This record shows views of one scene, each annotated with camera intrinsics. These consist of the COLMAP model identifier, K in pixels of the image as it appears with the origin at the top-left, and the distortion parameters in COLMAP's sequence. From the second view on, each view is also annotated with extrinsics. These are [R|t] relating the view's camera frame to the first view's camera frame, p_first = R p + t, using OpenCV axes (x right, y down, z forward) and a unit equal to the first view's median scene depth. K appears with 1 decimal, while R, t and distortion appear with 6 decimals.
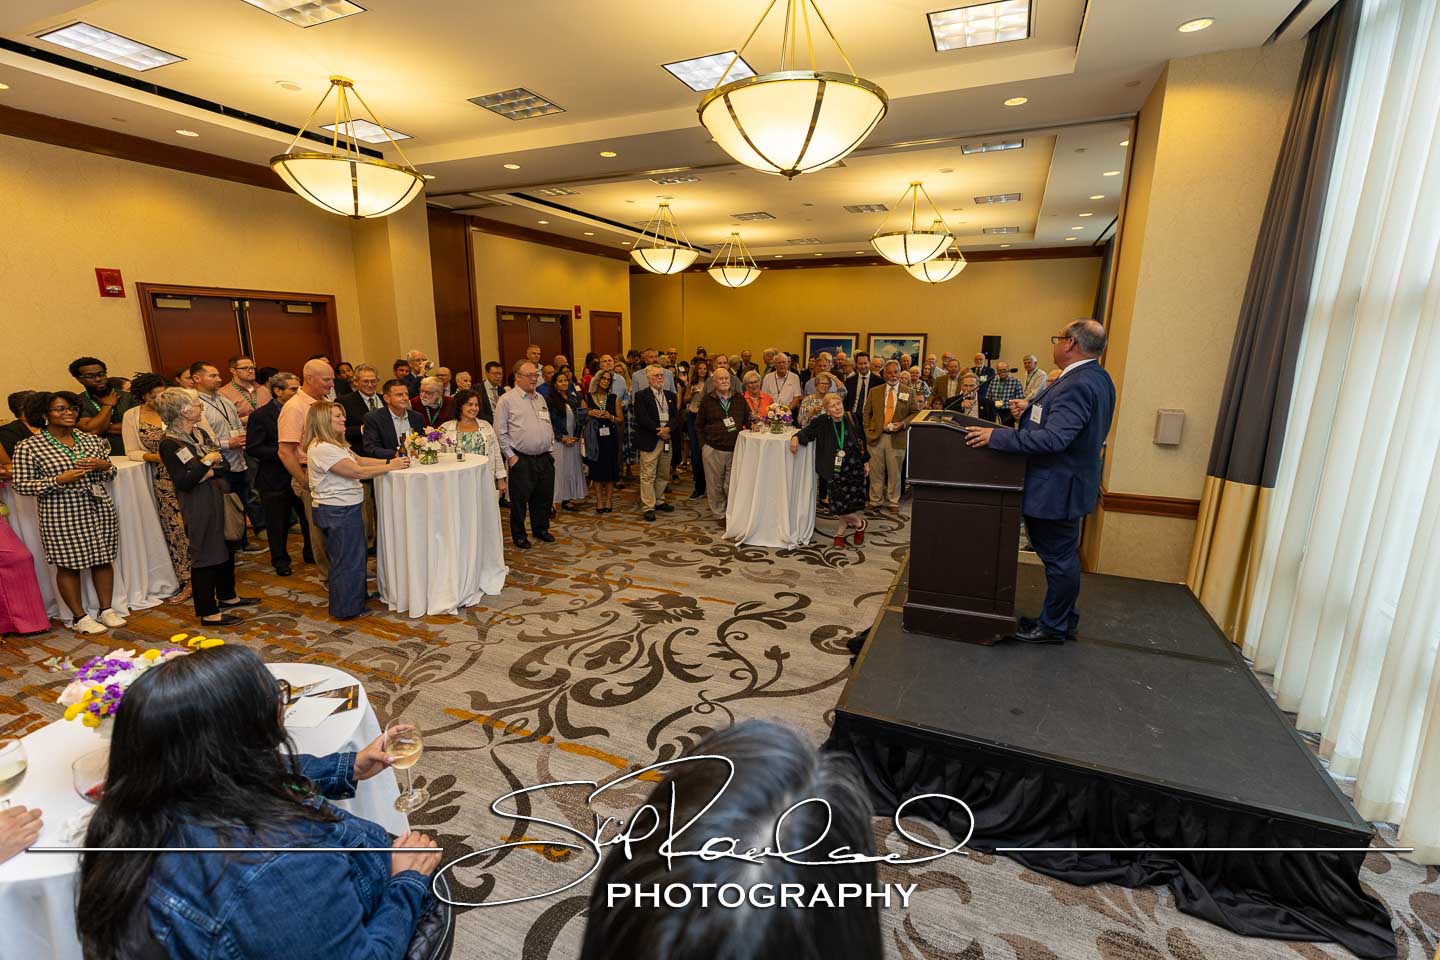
lens RADIAL K [[631.6, 0, 717.1], [0, 631.6, 470.9], [0, 0, 1]] dist [0.012359, -0.002671]
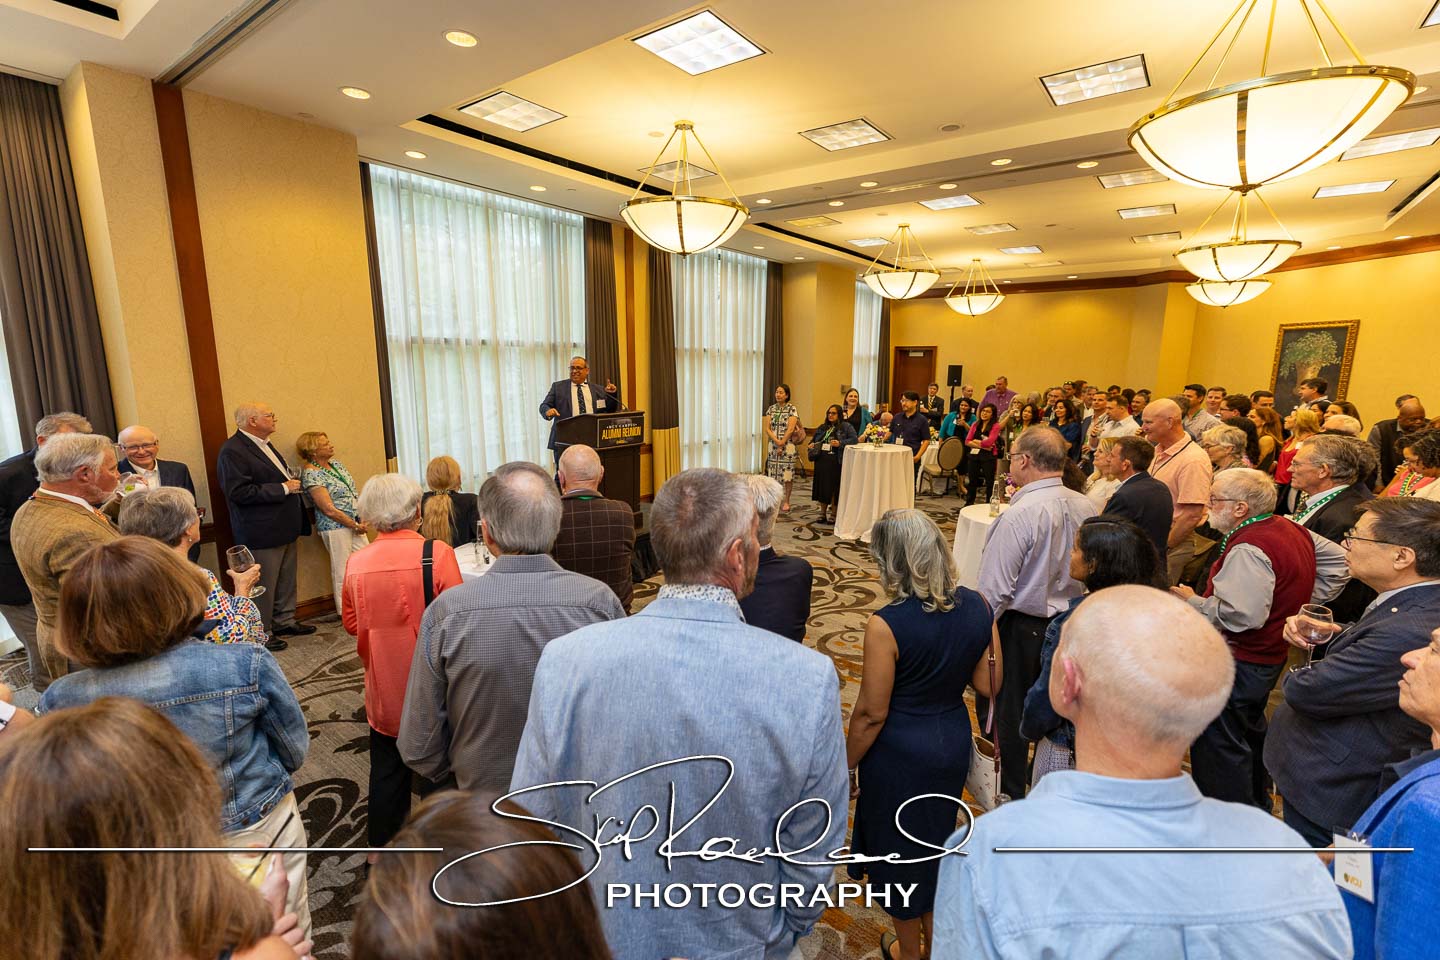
lens RADIAL K [[631.6, 0, 719.0], [0, 631.6, 480.5], [0, 0, 1]] dist [0.012359, -0.002671]
pose [[-0.974026, -0.066846, 0.216342, -0.255838], [0.022797, 0.921628, 0.387404, -0.480447], [-0.225284, 0.382274, -0.896166, 2.157275]]
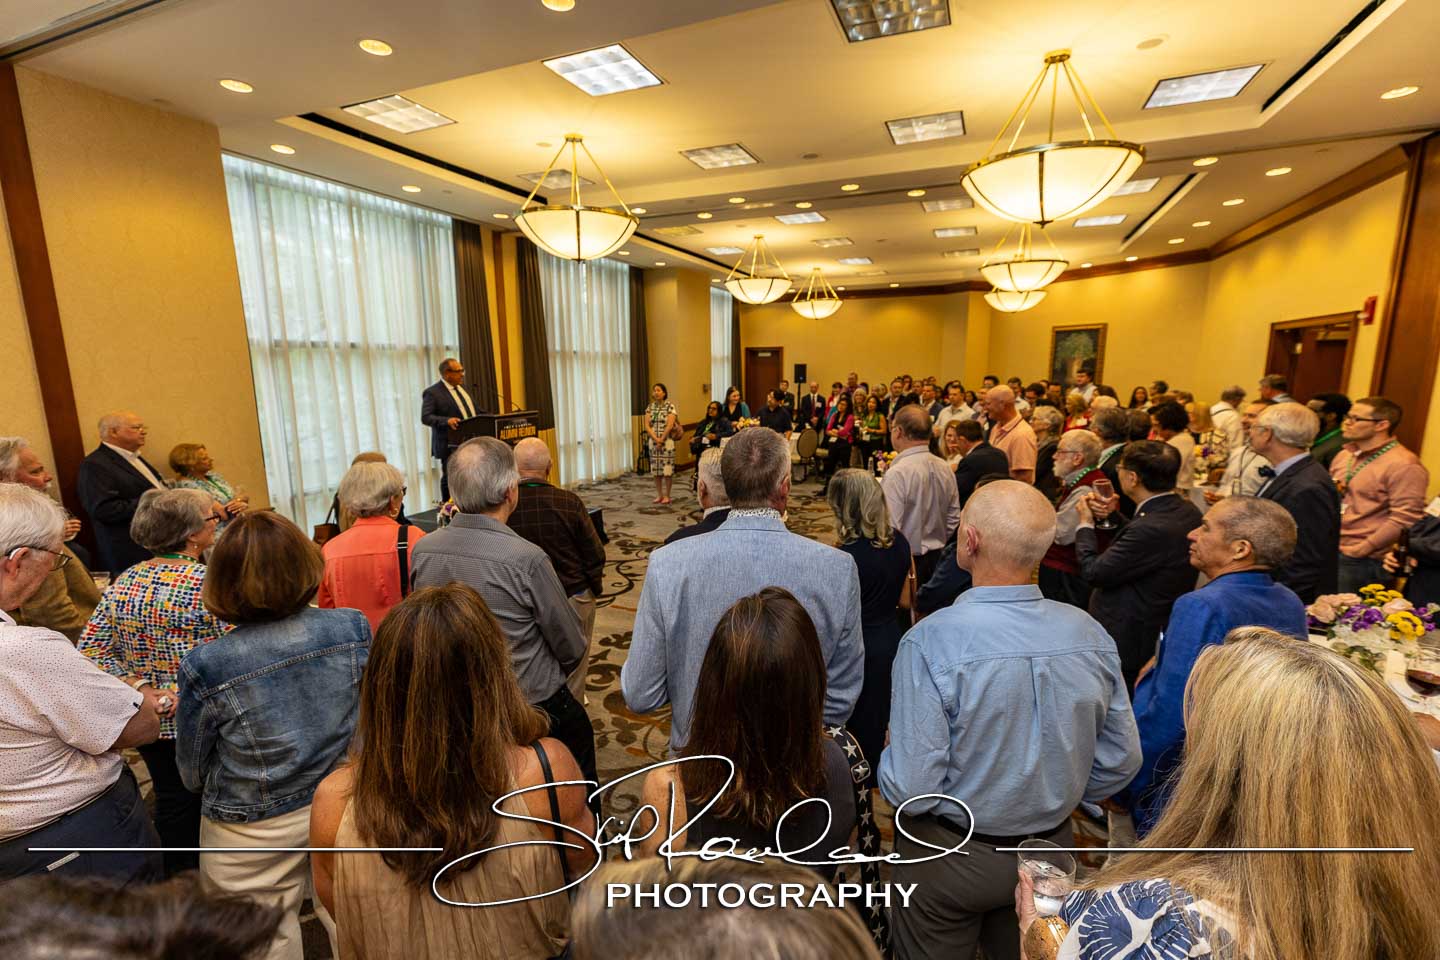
lens RADIAL K [[631.6, 0, 708.3], [0, 631.6, 475.3], [0, 0, 1]] dist [0.012359, -0.002671]
pose [[-0.999922, -0.010240, -0.007165, -0.154097], [-0.012188, 0.925800, 0.377816, -0.495493], [0.002765, 0.377874, -0.925853, 2.269230]]
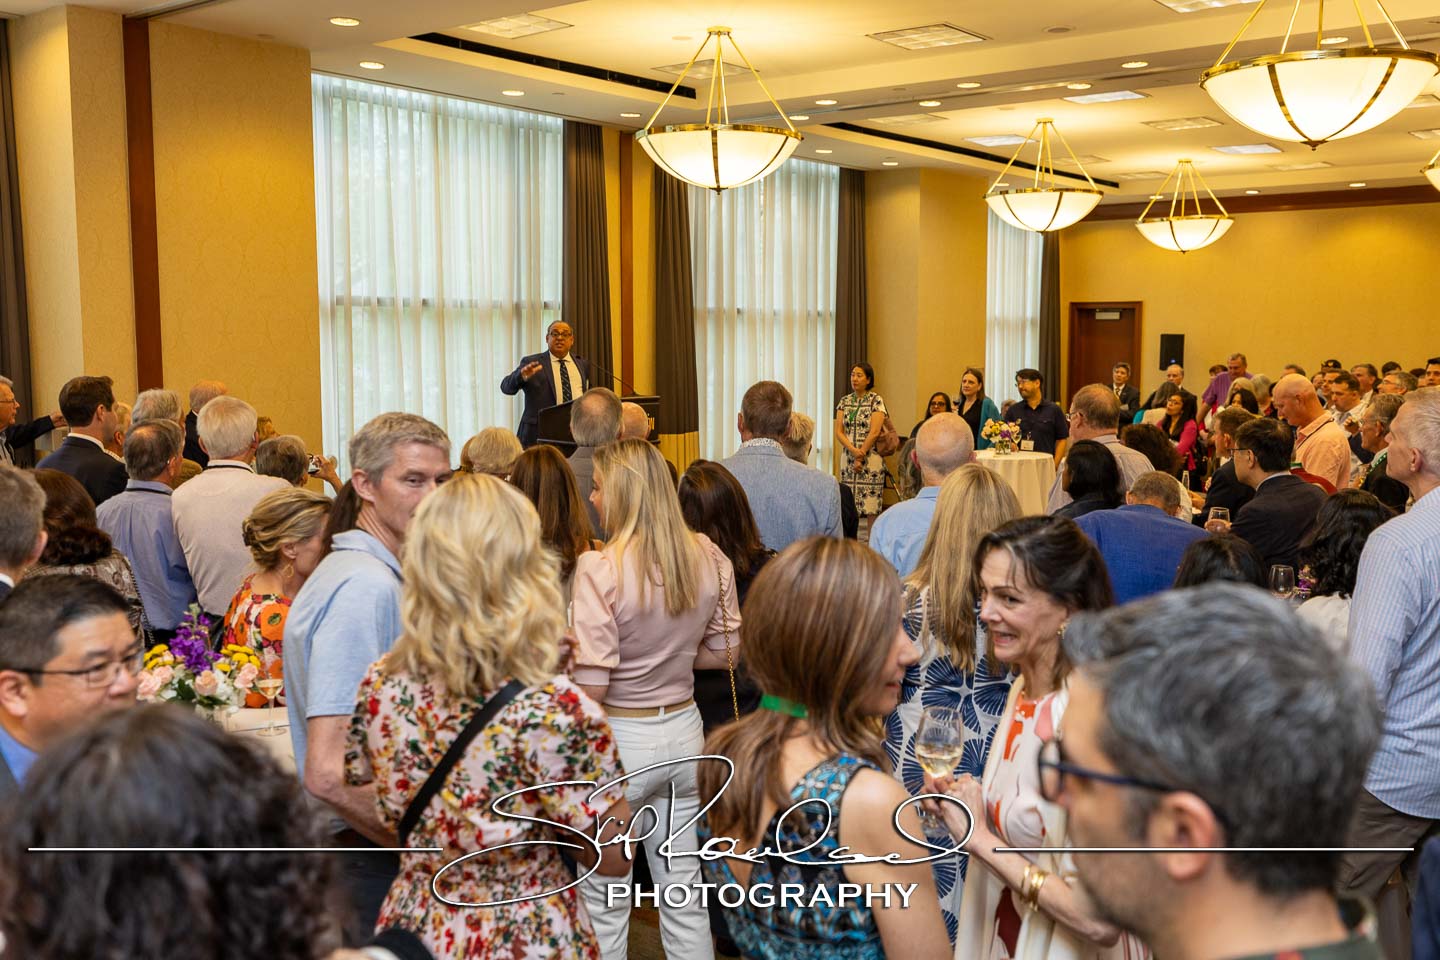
lens RADIAL K [[1345.8, 0, 712.9], [0, 1345.8, 466.9], [0, 0, 1]] dist [0.000952, 0.000000]
pose [[-0.966475, -0.044234, 0.252921, -0.414862], [0.035916, 0.952073, 0.303754, -0.627713], [-0.254235, 0.302654, -0.918567, 2.888369]]
